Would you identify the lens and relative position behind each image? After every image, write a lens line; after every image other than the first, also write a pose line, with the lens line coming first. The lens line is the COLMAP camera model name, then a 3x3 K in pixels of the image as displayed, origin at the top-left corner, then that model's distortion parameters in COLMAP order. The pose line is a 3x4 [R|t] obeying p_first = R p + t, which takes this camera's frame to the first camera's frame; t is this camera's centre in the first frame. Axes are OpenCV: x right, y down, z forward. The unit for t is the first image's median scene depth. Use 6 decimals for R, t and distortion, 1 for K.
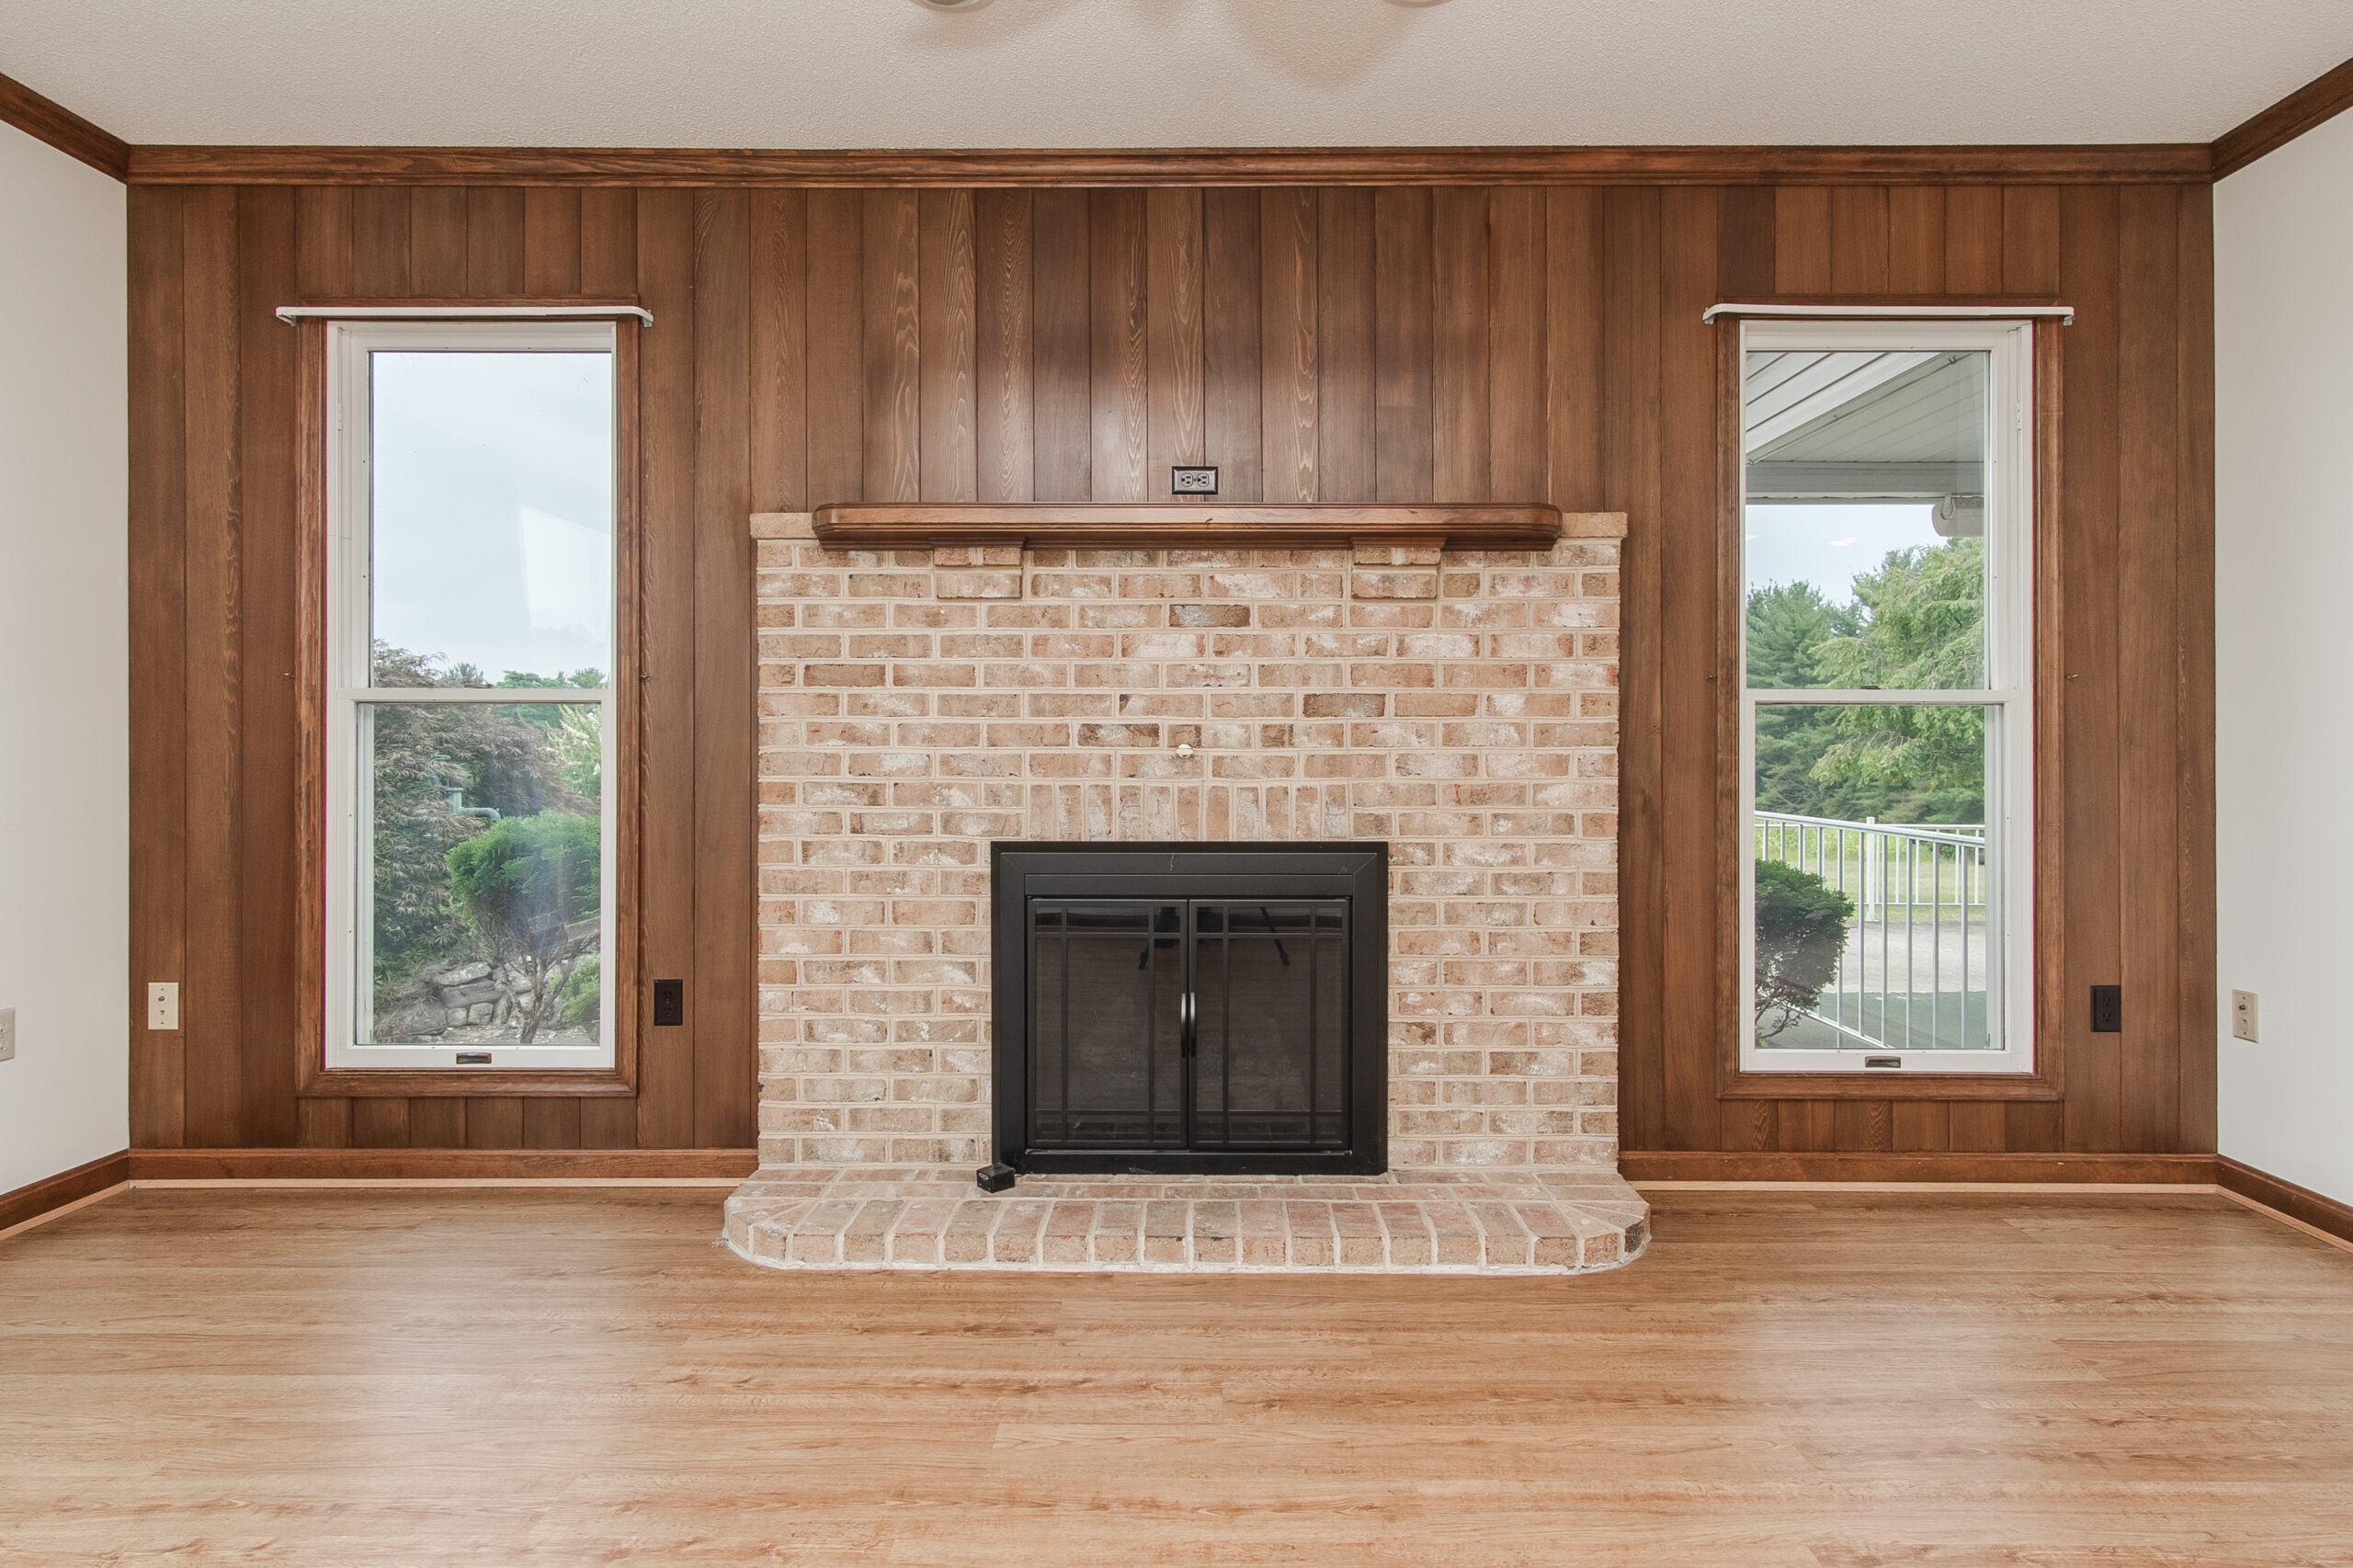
lens RADIAL K [[1275.6, 0, 1190.9], [0, 1275.6, 747.5], [0, 0, 1]] dist [0.004752, 0.000369]
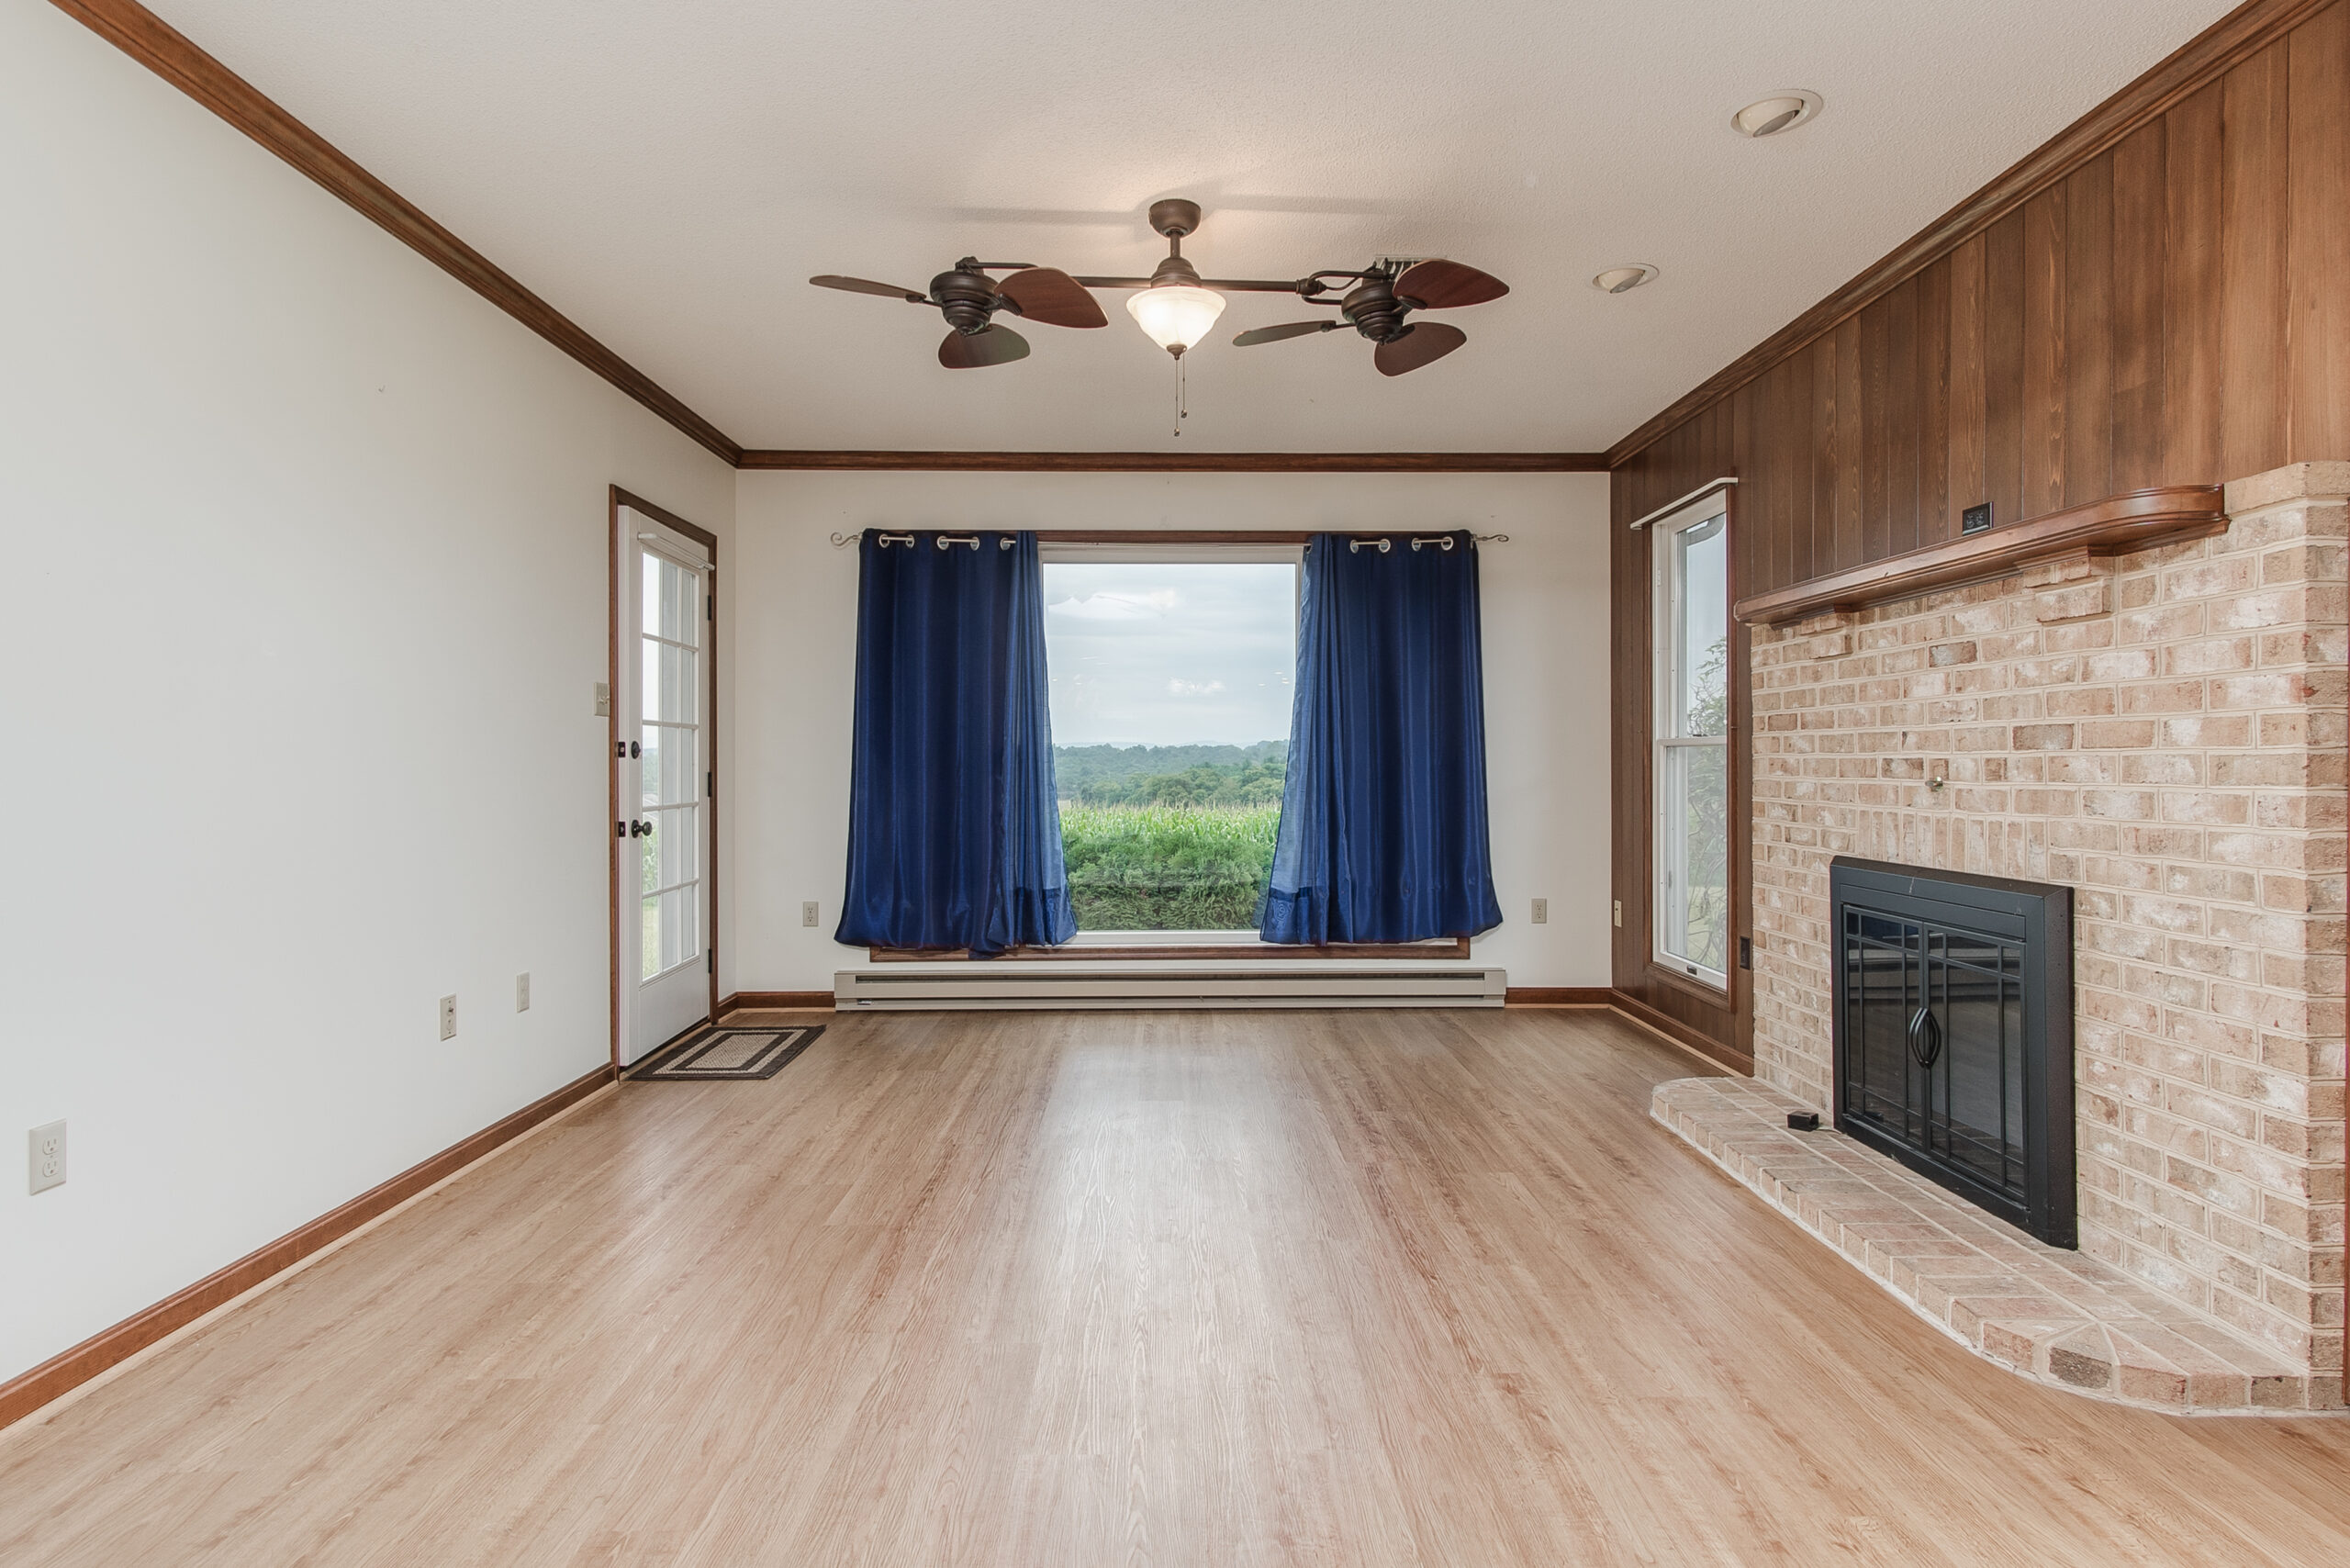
lens RADIAL K [[1265.8, 0, 1185.6], [0, 1265.8, 768.9], [0, 0, 1]] dist [0.005057, 0.000148]
pose [[0.023912, 0.003835, -0.999707, 1.036173], [0.001308, 0.999992, 0.003868, -0.014280], [0.999713, -0.001400, 0.023907, 0.348532]]
